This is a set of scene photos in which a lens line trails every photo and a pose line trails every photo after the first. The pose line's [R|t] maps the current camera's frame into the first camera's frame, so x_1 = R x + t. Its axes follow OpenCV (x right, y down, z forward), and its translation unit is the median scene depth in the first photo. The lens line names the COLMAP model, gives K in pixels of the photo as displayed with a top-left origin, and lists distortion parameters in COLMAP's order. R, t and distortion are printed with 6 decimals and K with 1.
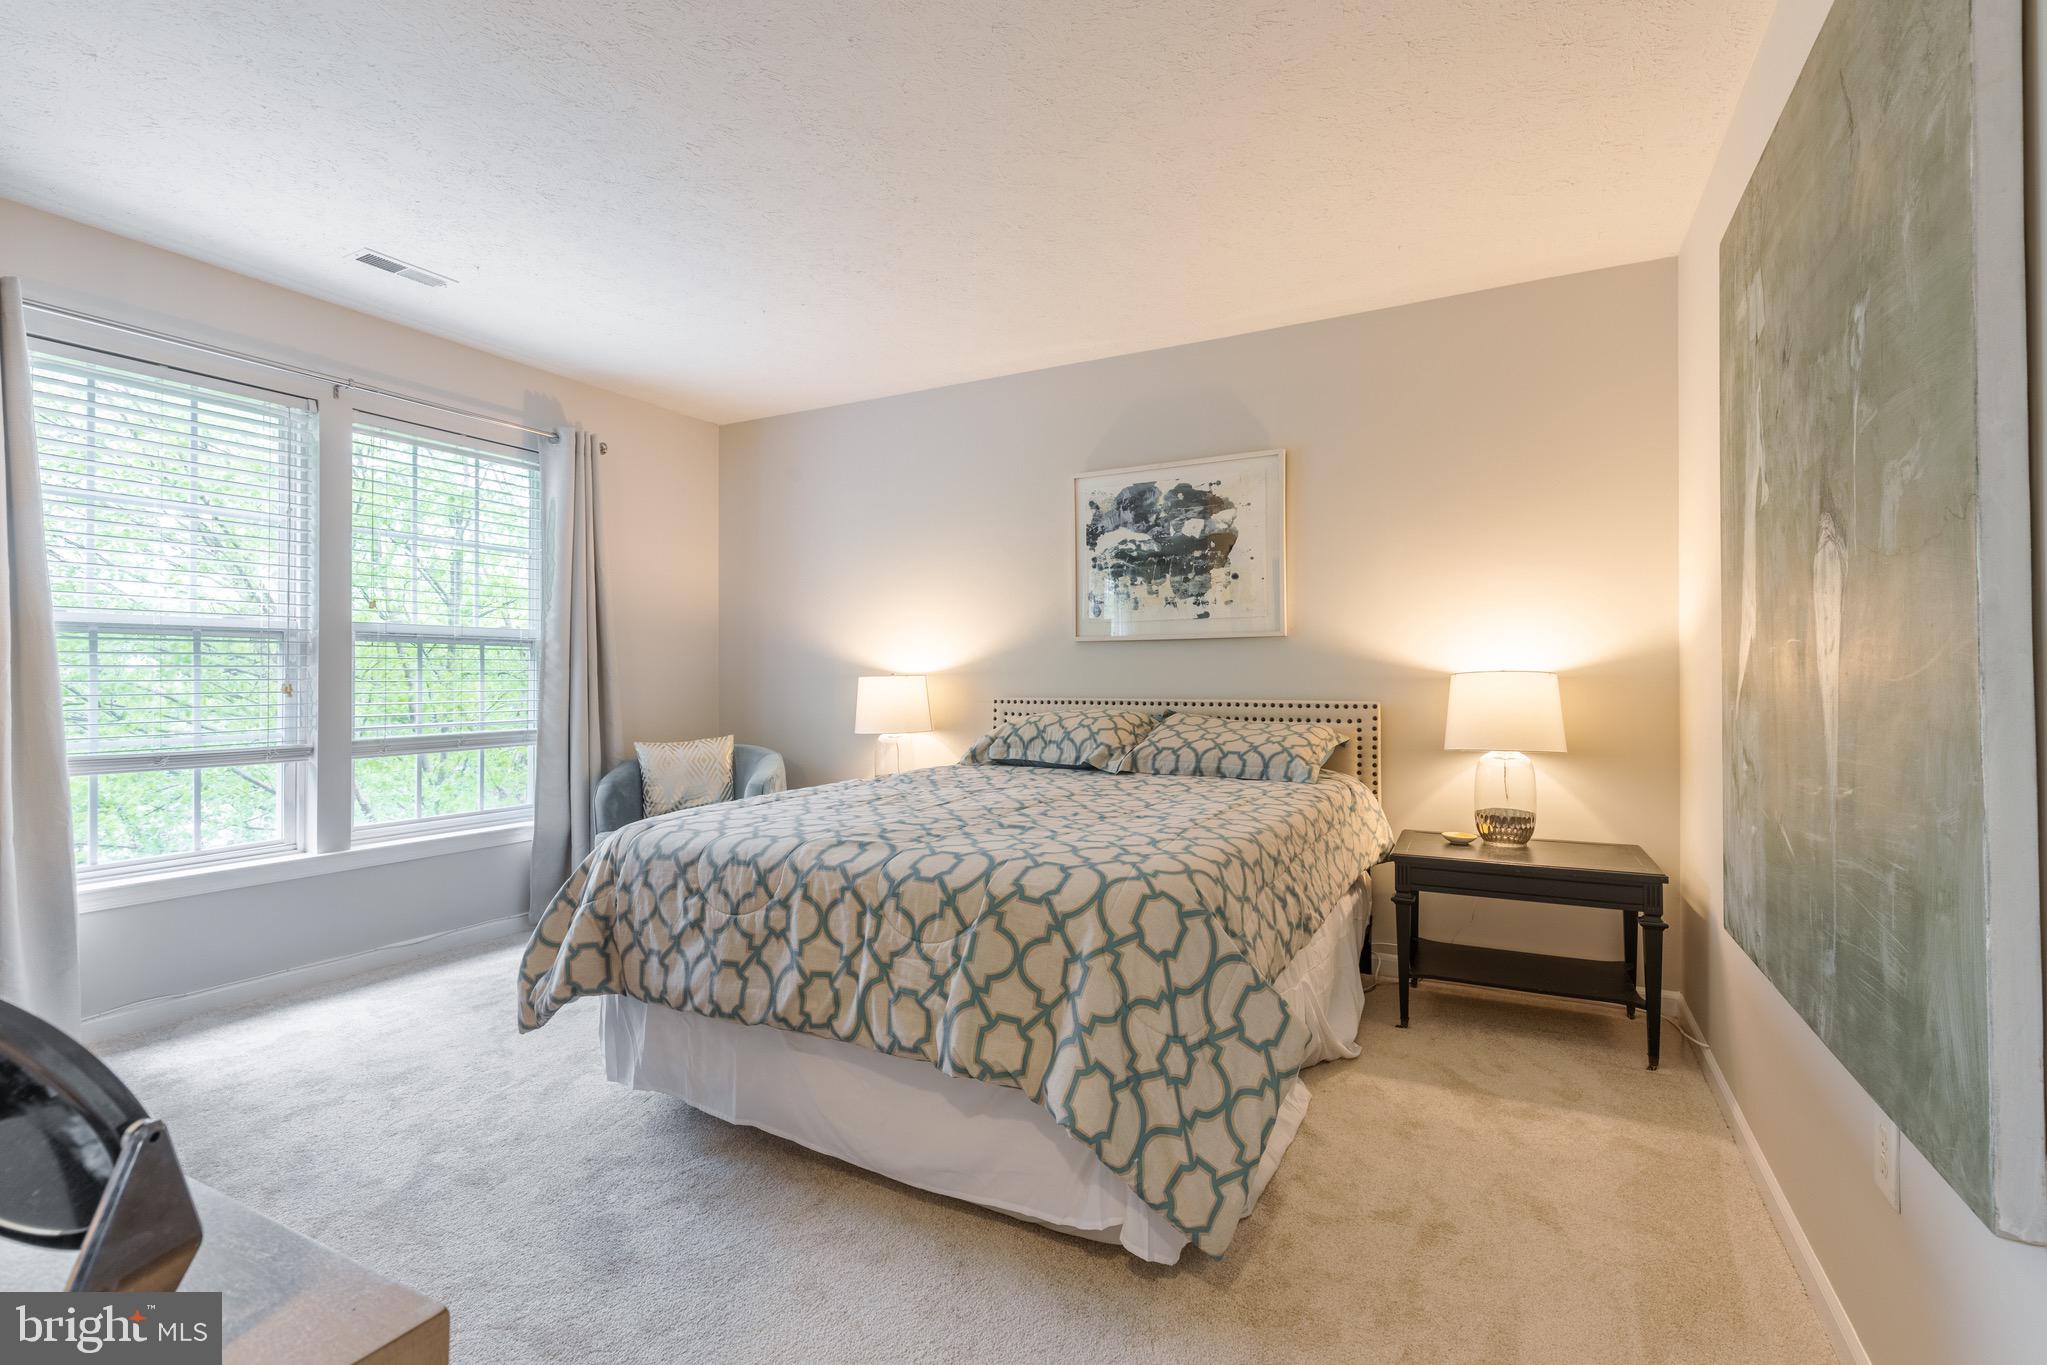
lens RADIAL K [[928.4, 0, 1029.4], [0, 928.4, 674.0], [0, 0, 1]] dist [0.005155, -0.000407]
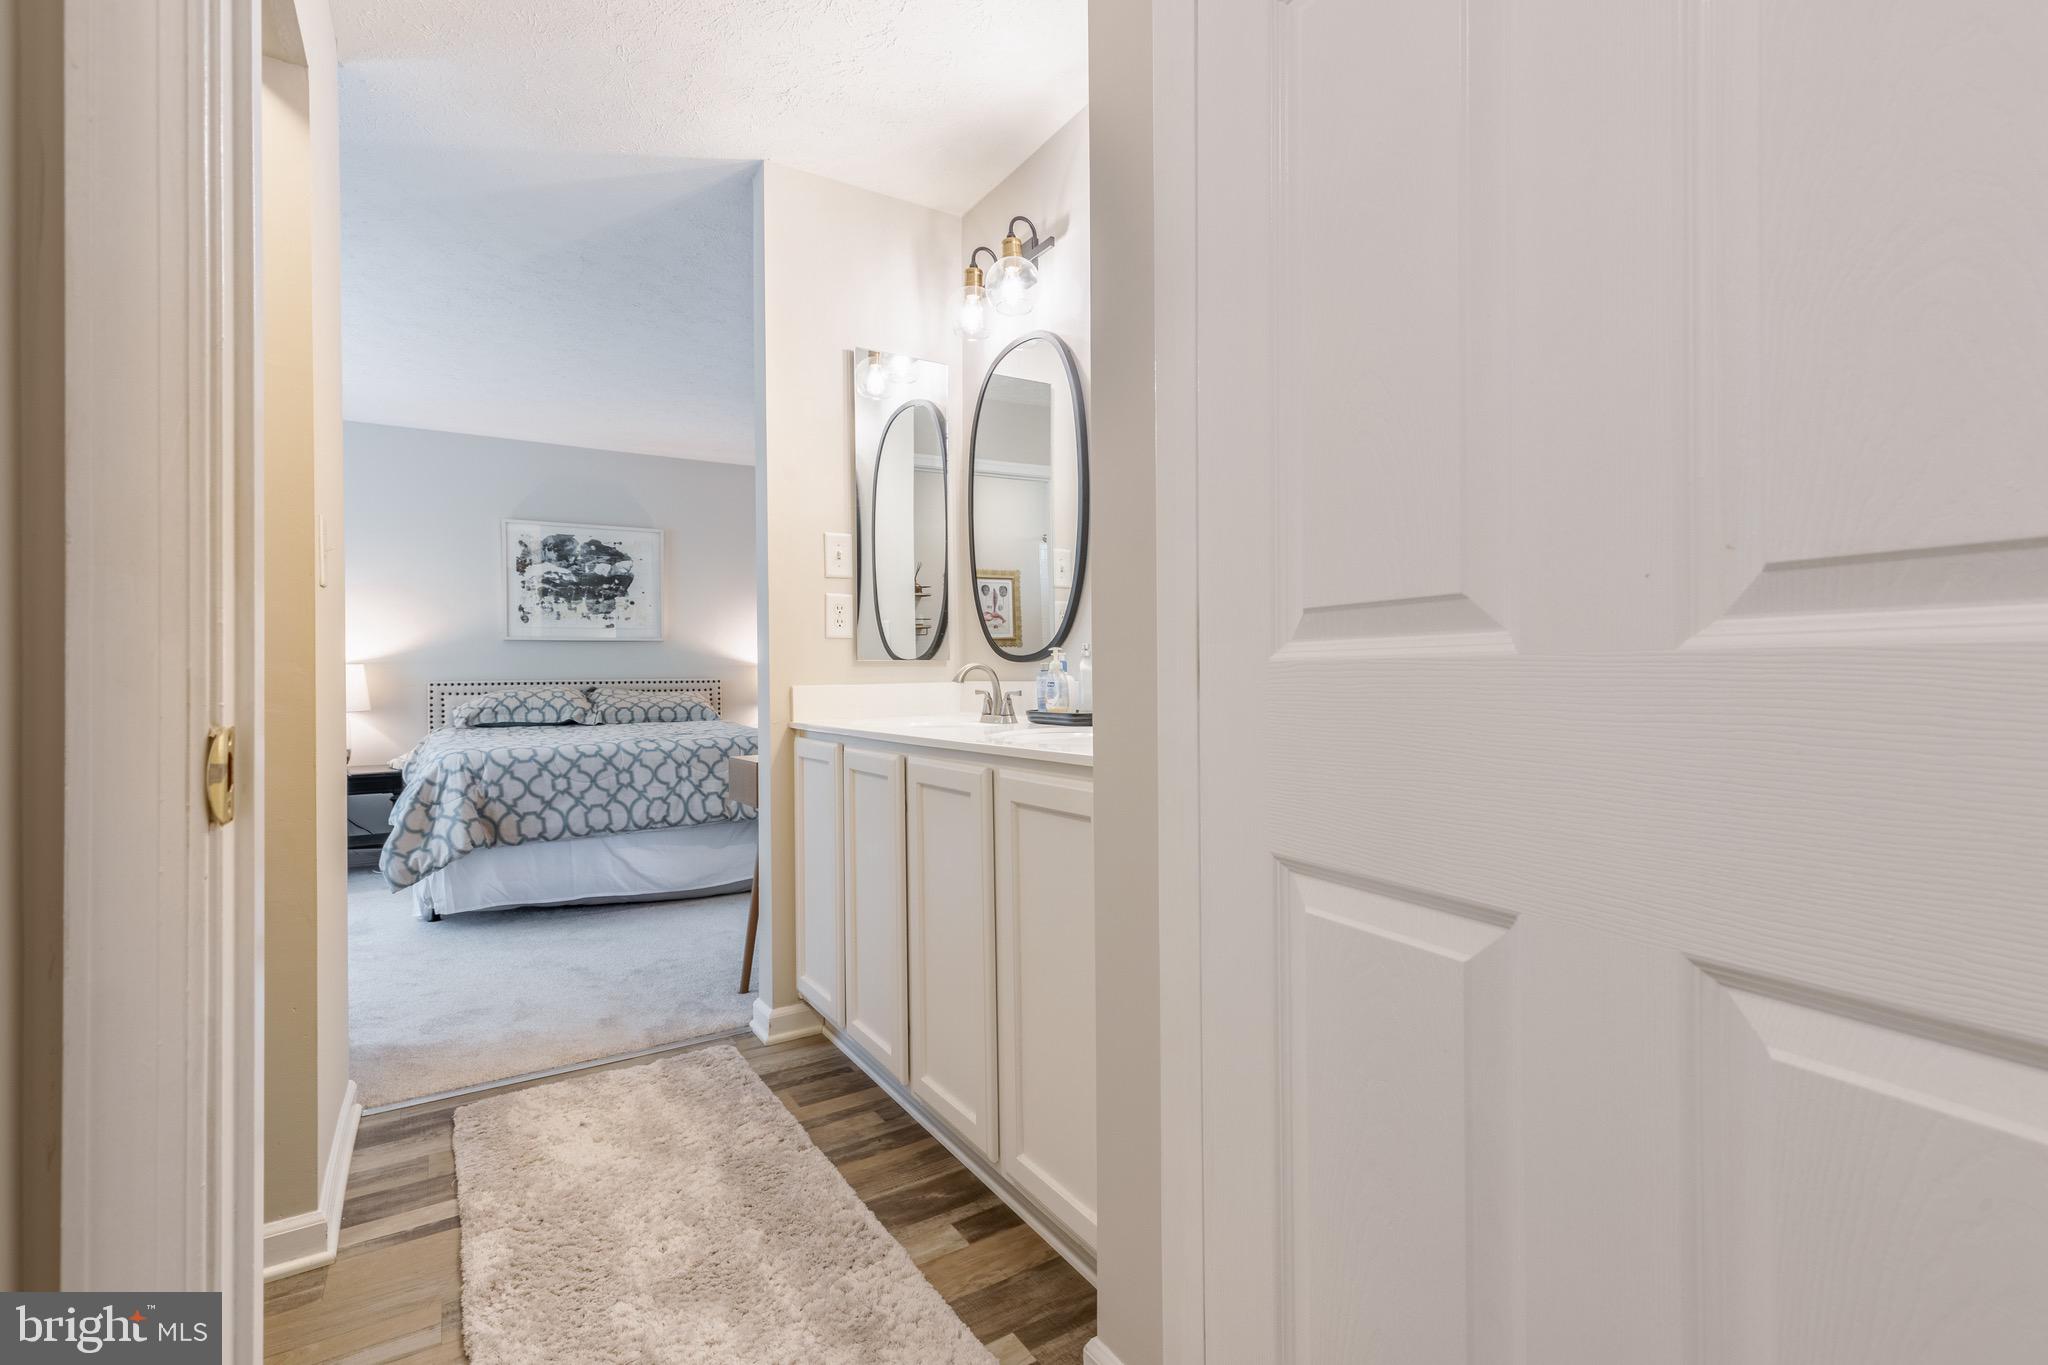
lens RADIAL K [[928.9, 0, 1029.9], [0, 928.9, 674.0], [0, 0, 1]] dist [0.005155, -0.000407]
pose [[0.502506, -0.003435, 0.864567, -0.819209], [0.006487, 0.999979, 0.000203, 0.022275], [-0.864549, 0.005506, 0.502518, -0.402692]]
